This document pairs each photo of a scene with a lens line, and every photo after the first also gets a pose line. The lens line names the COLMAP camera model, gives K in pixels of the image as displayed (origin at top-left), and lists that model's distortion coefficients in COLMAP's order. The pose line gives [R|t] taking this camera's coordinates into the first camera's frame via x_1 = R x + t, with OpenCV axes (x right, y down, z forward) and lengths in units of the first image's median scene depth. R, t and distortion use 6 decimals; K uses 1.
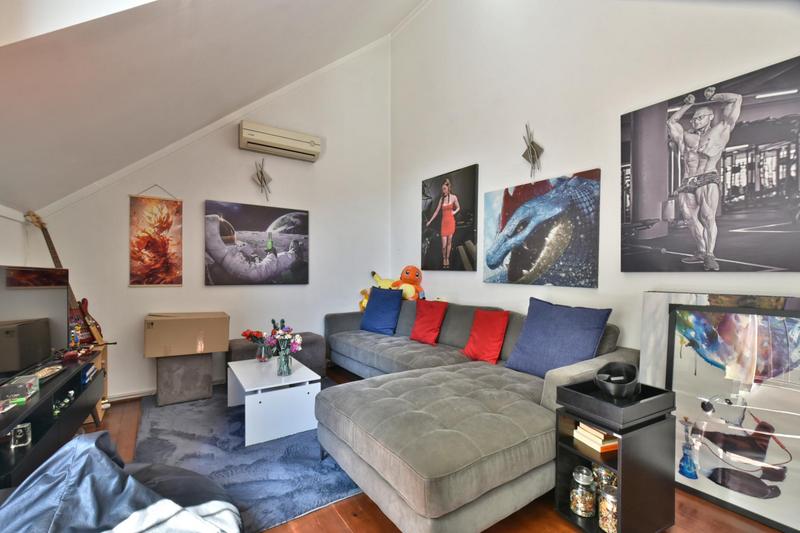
lens RADIAL K [[361.5, 0, 407.4], [0, 361.5, 277.0], [0, 0, 1]] dist [0.001100, 0.000236]
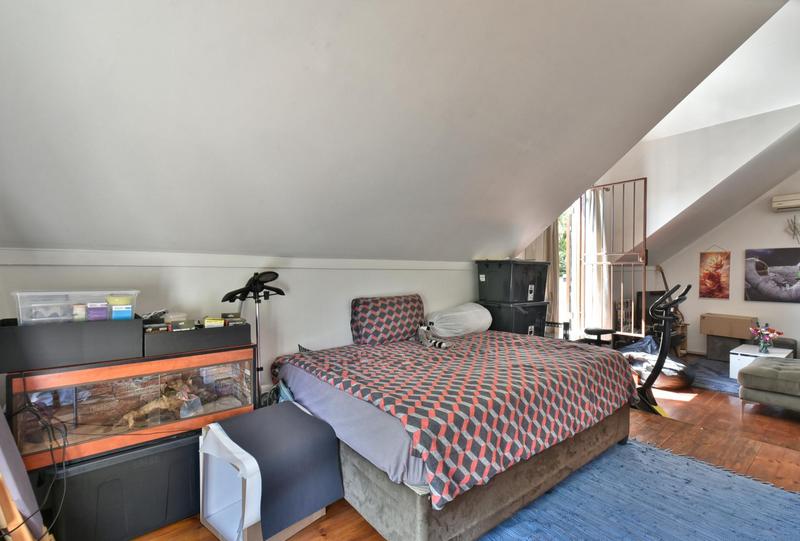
lens RADIAL K [[362.9, 0, 398.8], [0, 362.9, 277.0], [0, 0, 1]] dist [0.003823, 0.000823]
pose [[0.081680, 0.018147, -0.996493, 0.962749], [-0.002124, 0.999835, 0.018033, -0.108488], [0.996656, 0.000644, 0.081705, -0.718354]]
